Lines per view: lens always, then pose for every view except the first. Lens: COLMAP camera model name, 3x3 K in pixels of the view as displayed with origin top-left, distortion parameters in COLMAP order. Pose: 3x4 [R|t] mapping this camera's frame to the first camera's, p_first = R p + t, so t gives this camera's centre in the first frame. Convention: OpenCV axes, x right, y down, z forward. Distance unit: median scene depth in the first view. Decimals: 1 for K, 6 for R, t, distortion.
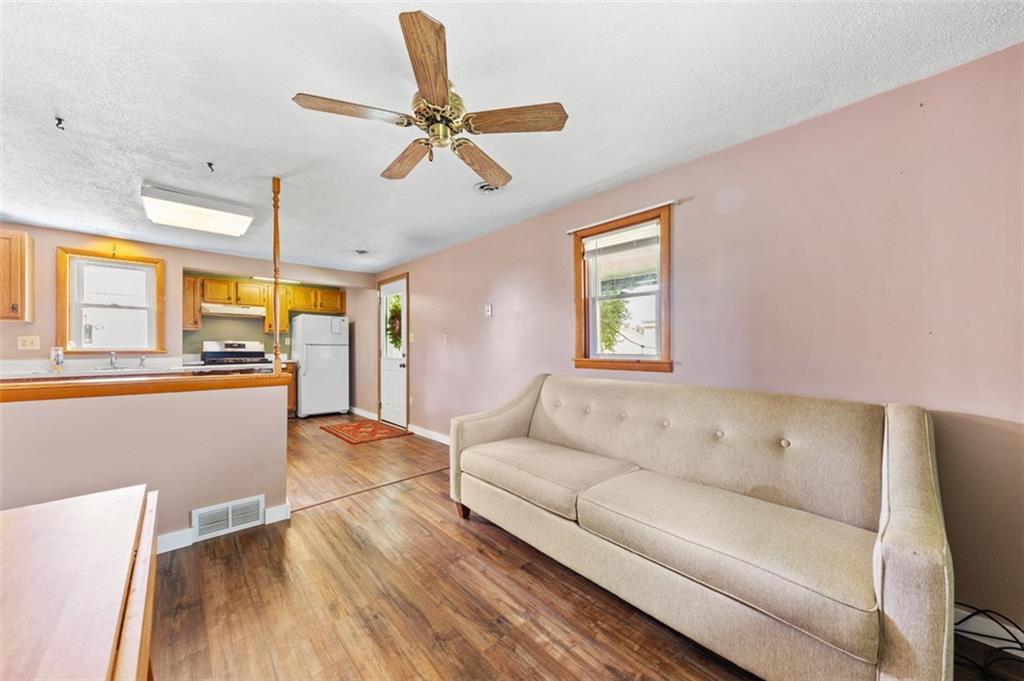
lens RADIAL K [[363.0, 0, 505.0], [0, 363.0, 346.7], [0, 0, 1]] dist [0.000627, -0.000007]
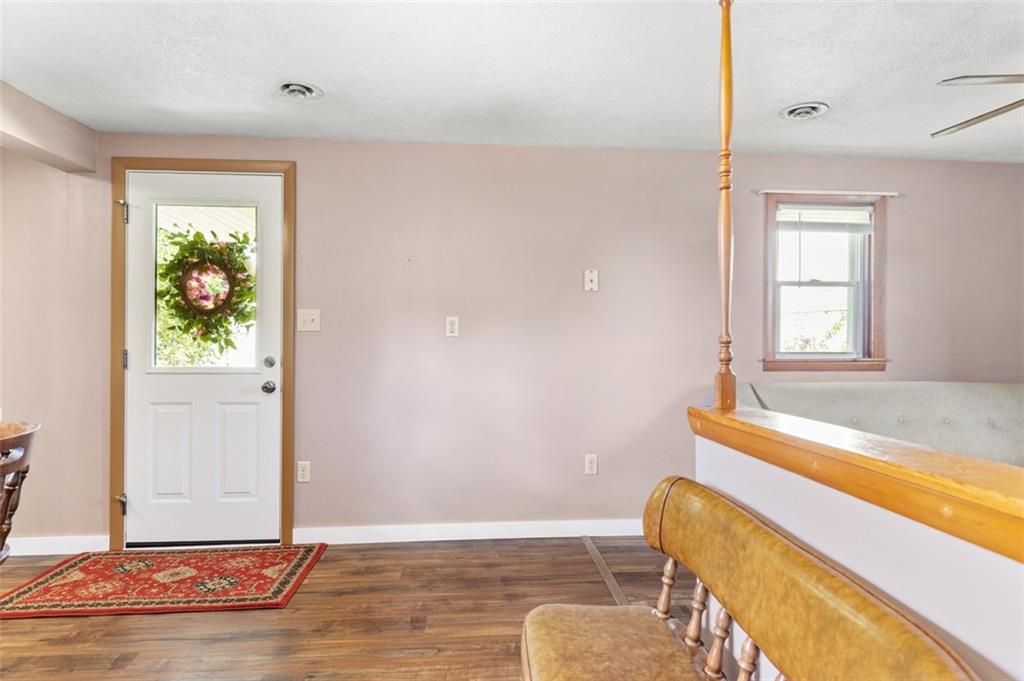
lens RADIAL K [[583.6, 0, 516.3], [0, 583.6, 338.6], [0, 0, 1]] dist [-0.001852, 0.000145]
pose [[0.612430, 0.007636, 0.790488, -0.629757], [-0.003817, 0.999970, -0.006702, 0.000202], [-0.790516, 0.001087, 0.612441, 0.383514]]
